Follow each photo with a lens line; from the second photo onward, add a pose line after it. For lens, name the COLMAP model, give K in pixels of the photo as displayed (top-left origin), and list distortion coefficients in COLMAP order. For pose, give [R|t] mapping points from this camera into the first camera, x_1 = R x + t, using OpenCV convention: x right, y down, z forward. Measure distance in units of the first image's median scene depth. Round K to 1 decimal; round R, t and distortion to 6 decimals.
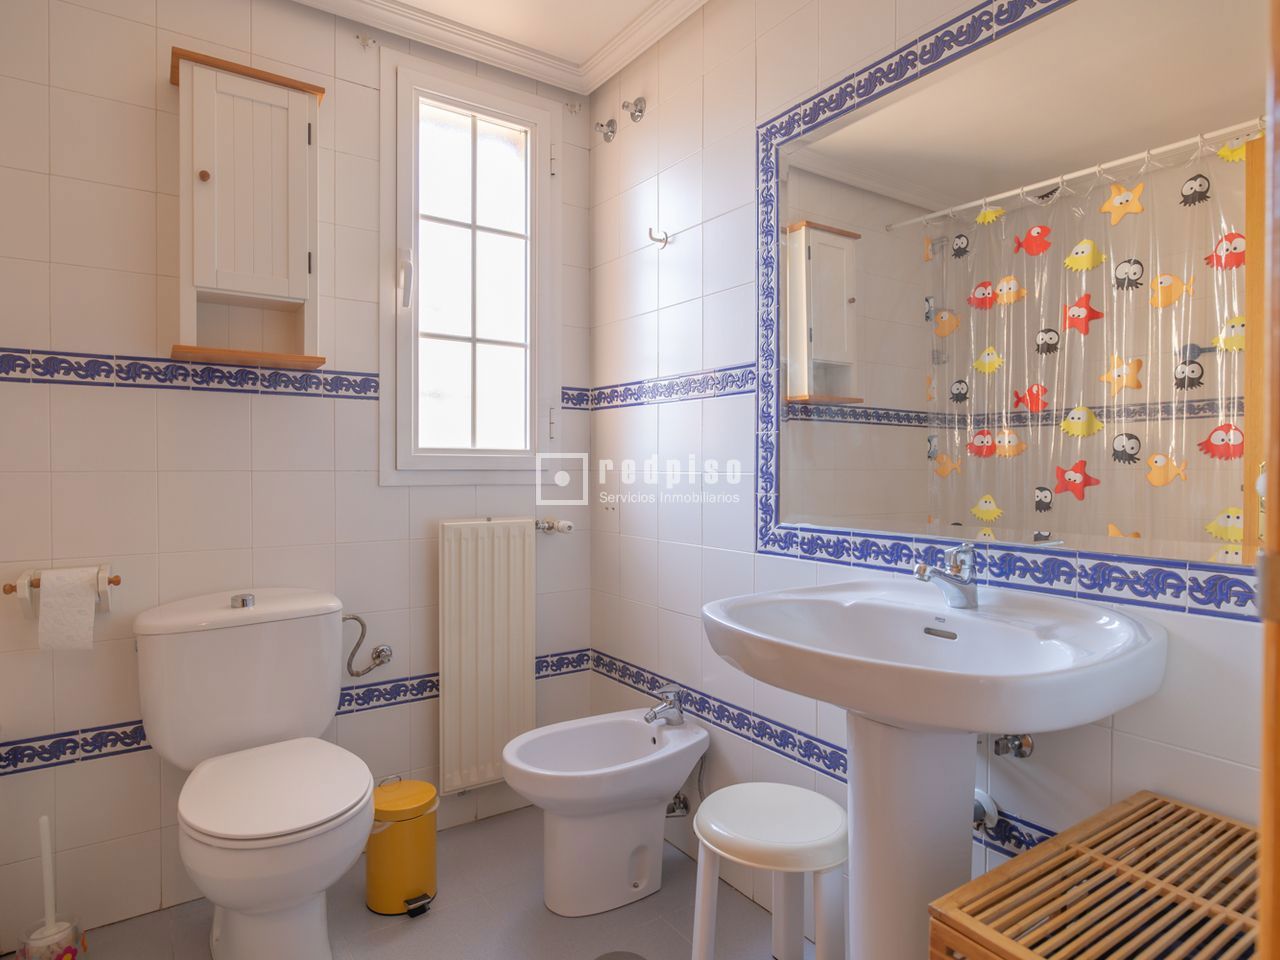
lens RADIAL K [[734.9, 0, 649.6], [0, 734.9, 471.5], [0, 0, 1]] dist [-0.007722, 0.003060]
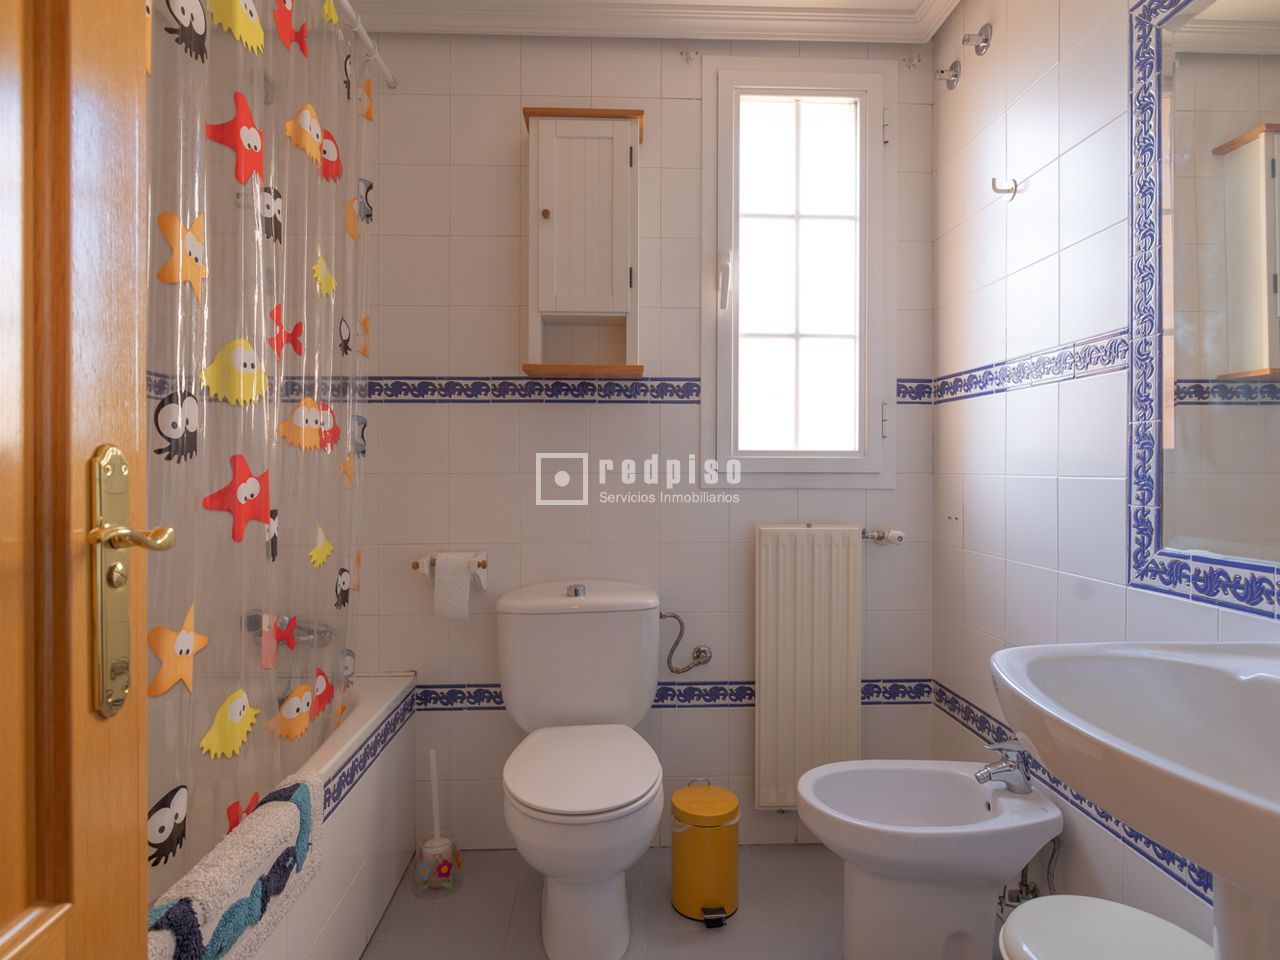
lens RADIAL K [[734.9, 0, 638.3], [0, 734.9, 470.0], [0, 0, 1]] dist [-0.007722, 0.003060]
pose [[0.844767, -0.000157, -0.535134, 0.114457], [-0.002211, 0.999990, -0.003784, -0.001745], [0.535130, 0.004380, 0.844758, 0.106965]]
